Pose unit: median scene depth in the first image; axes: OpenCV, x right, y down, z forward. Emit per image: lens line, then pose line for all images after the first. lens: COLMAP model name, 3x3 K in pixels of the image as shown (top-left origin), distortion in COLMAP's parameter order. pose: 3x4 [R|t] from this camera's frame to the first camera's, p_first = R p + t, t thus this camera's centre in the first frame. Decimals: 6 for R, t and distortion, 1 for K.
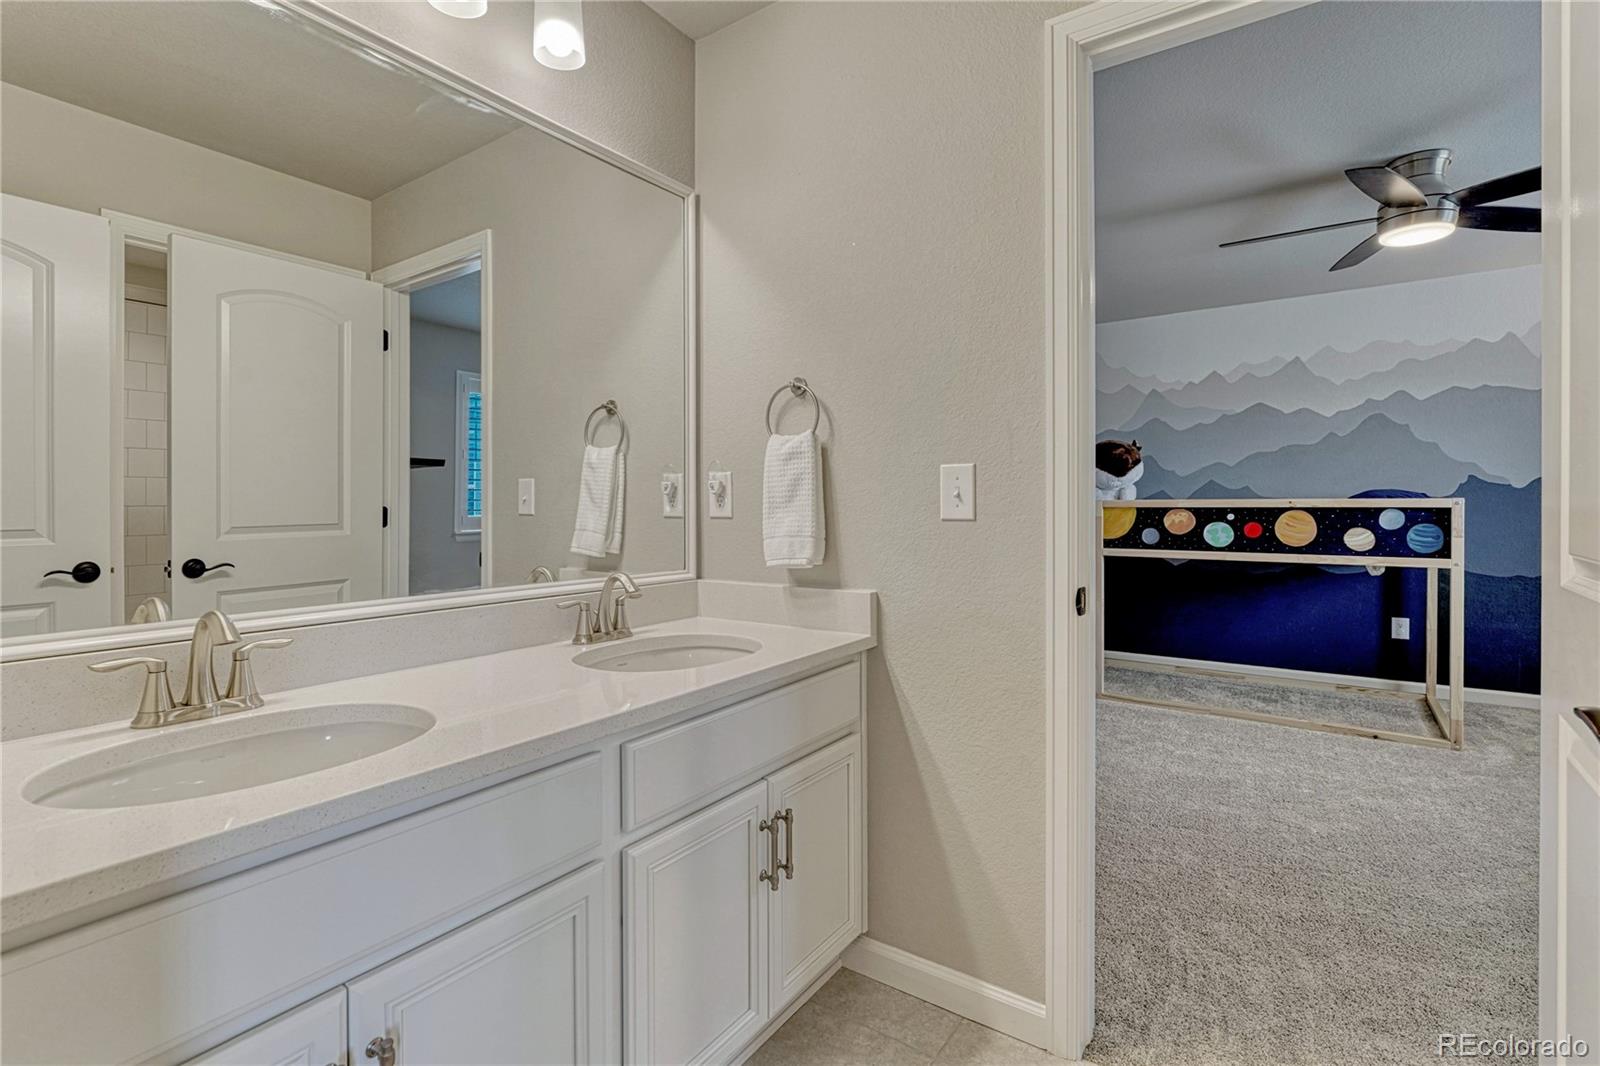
lens RADIAL K [[735.3, 0, 796.8], [0, 735.3, 502.9], [0, 0, 1]] dist [-0.000729, 0.003609]
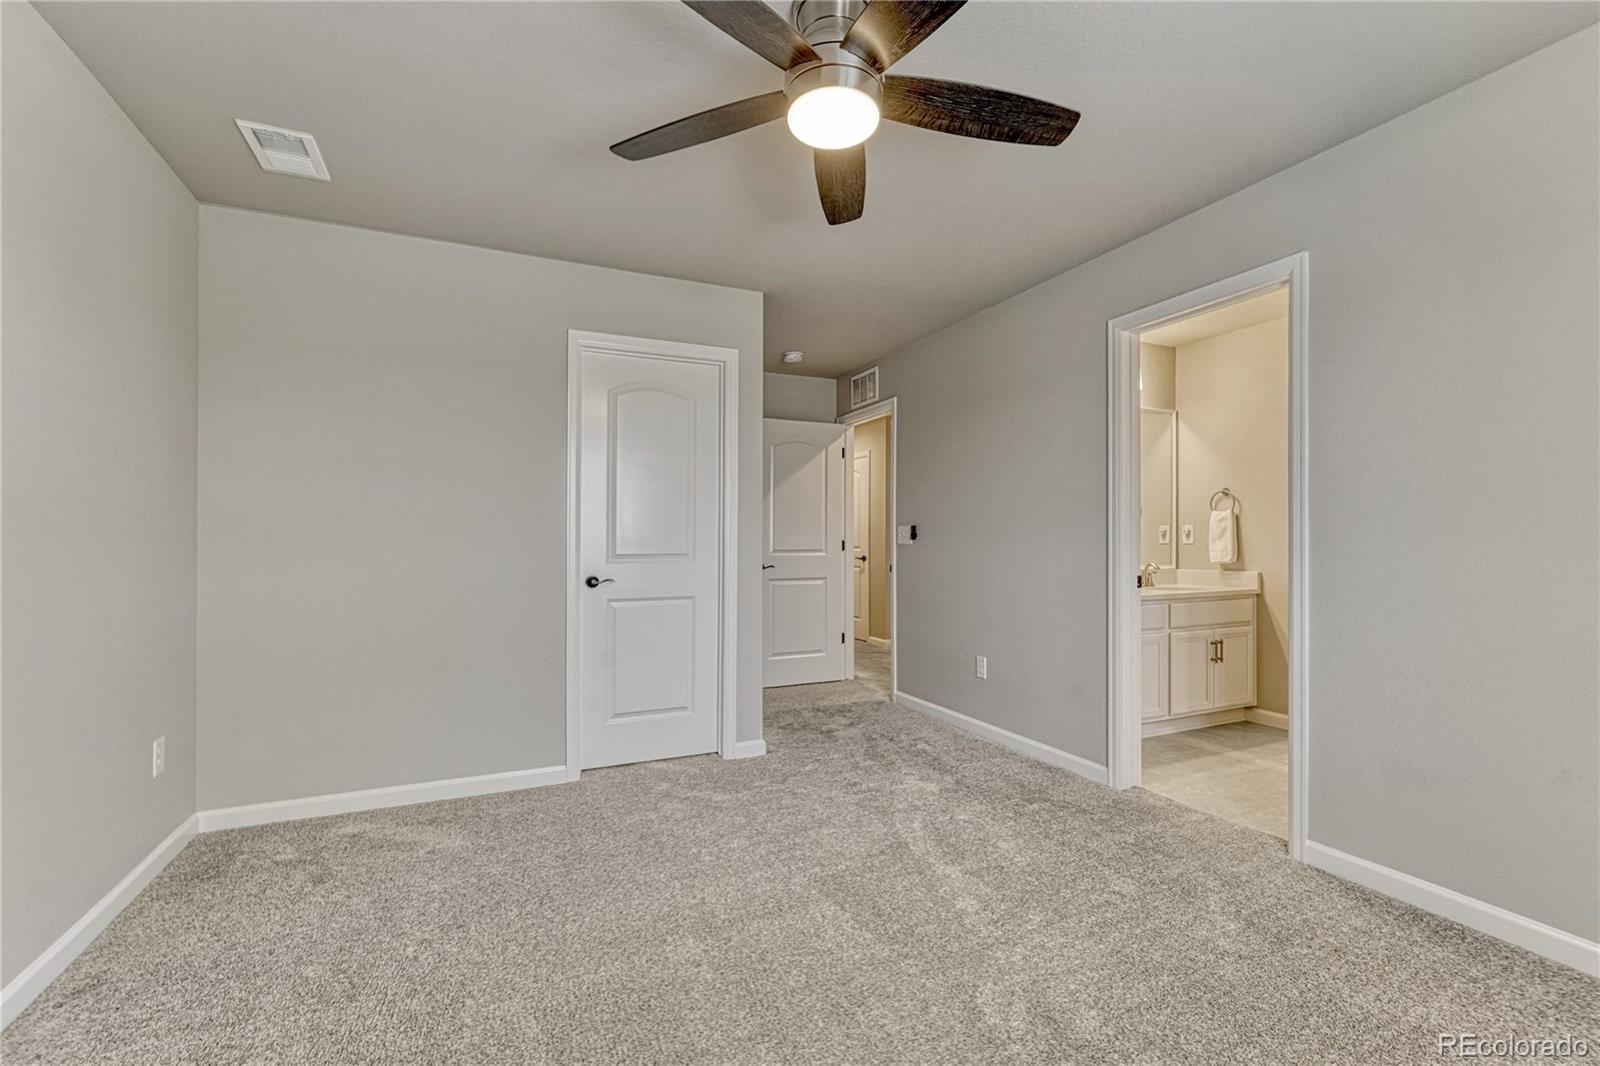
lens RADIAL K [[678.5, 0, 810.0], [0, 678.5, 542.6], [0, 0, 1]] dist [0.006305, -0.000055]
pose [[0.858763, 0.002257, -0.512368, -0.110280], [0.000713, 0.999984, 0.005600, 0.010354], [0.512373, -0.005174, 0.858748, -7.532799]]
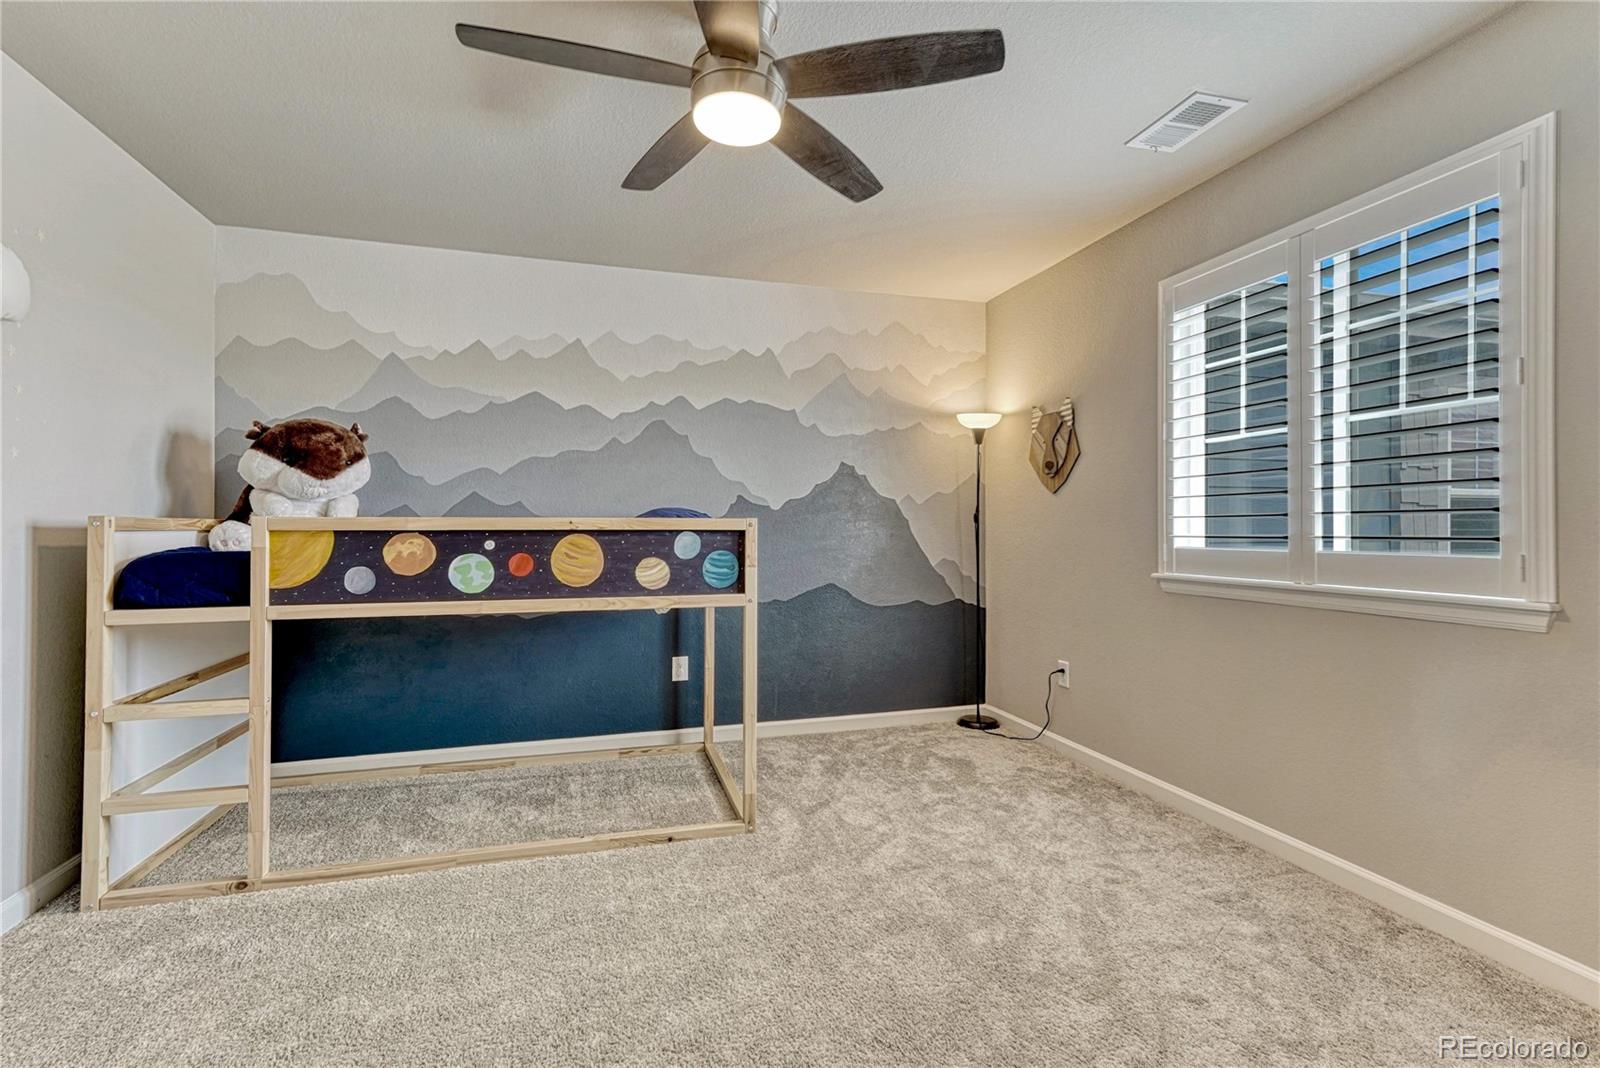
lens RADIAL K [[735.3, 0, 811.9], [0, 735.3, 527.4], [0, 0, 1]] dist [-0.000729, 0.003609]
pose [[0.613602, 0.001697, 0.789614, 0.228116], [-0.003150, 0.999995, 0.000299, 0.002315], [-0.789609, -0.002671, 0.613604, 0.343131]]
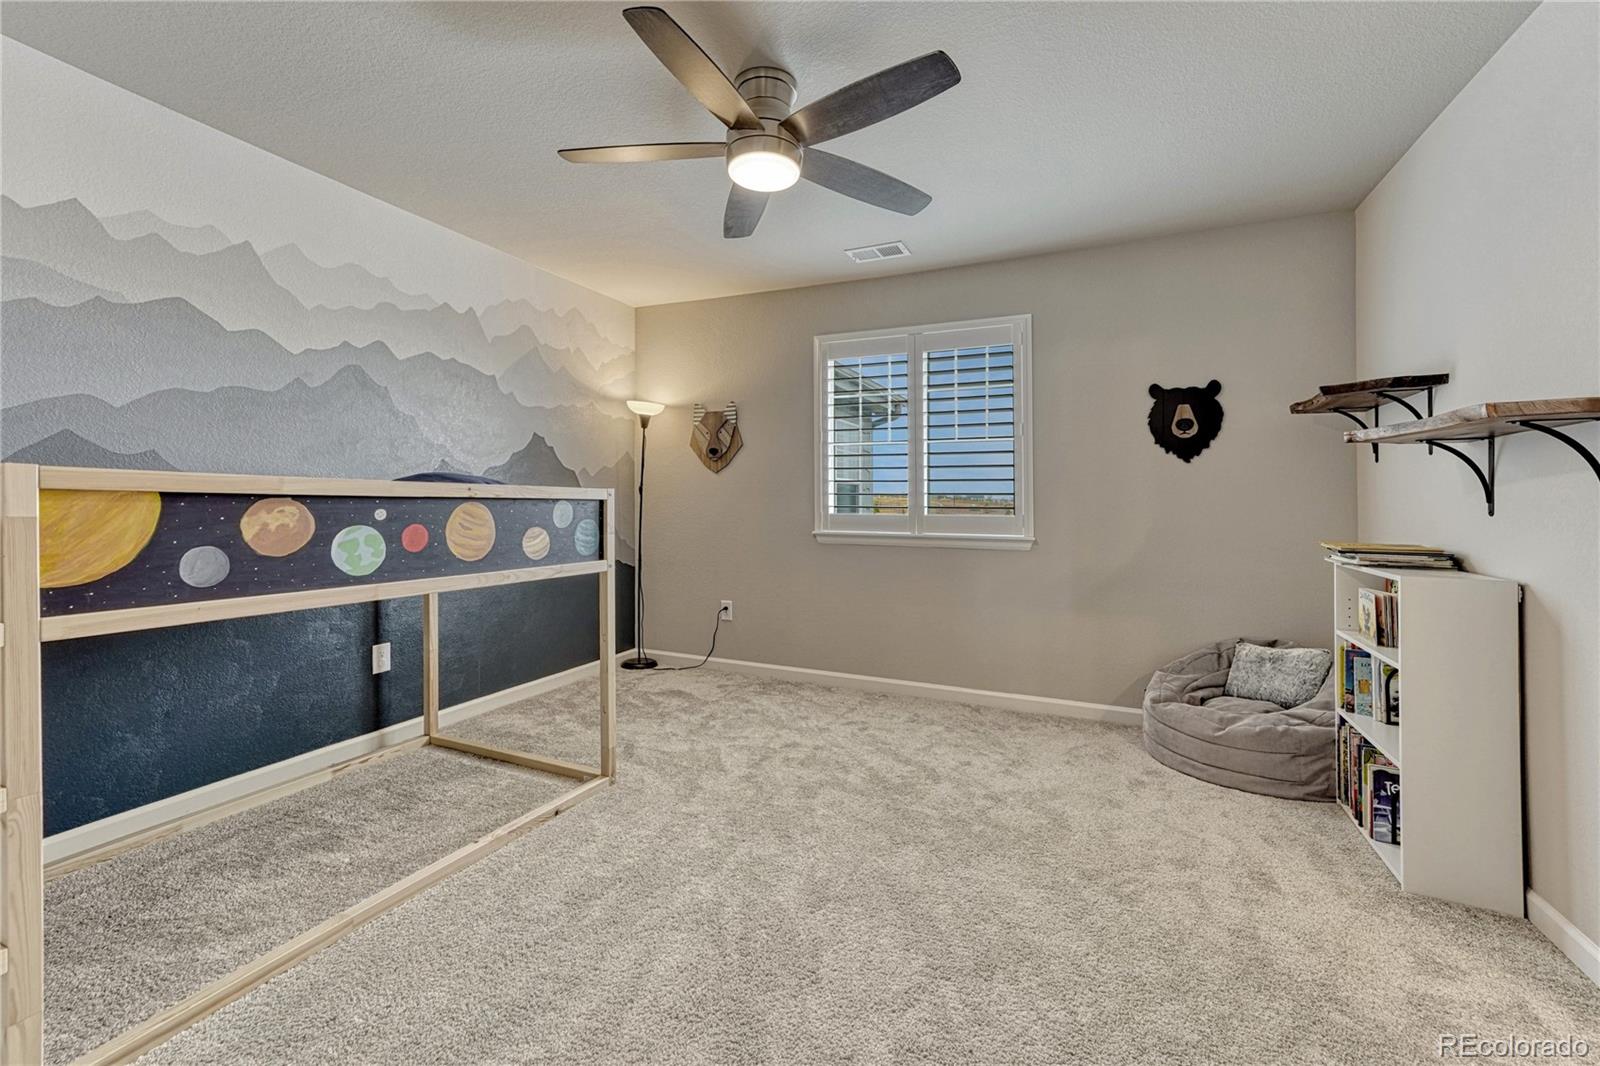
lens RADIAL K [[678.5, 0, 796.3], [0, 678.5, 487.3], [0, 0, 1]] dist [0.006305, -0.000055]
pose [[-0.220284, 0.020532, 0.975220, 0.056465], [-0.017138, 0.999543, -0.024916, 0.006616], [-0.975285, -0.022202, -0.219831, 0.729606]]
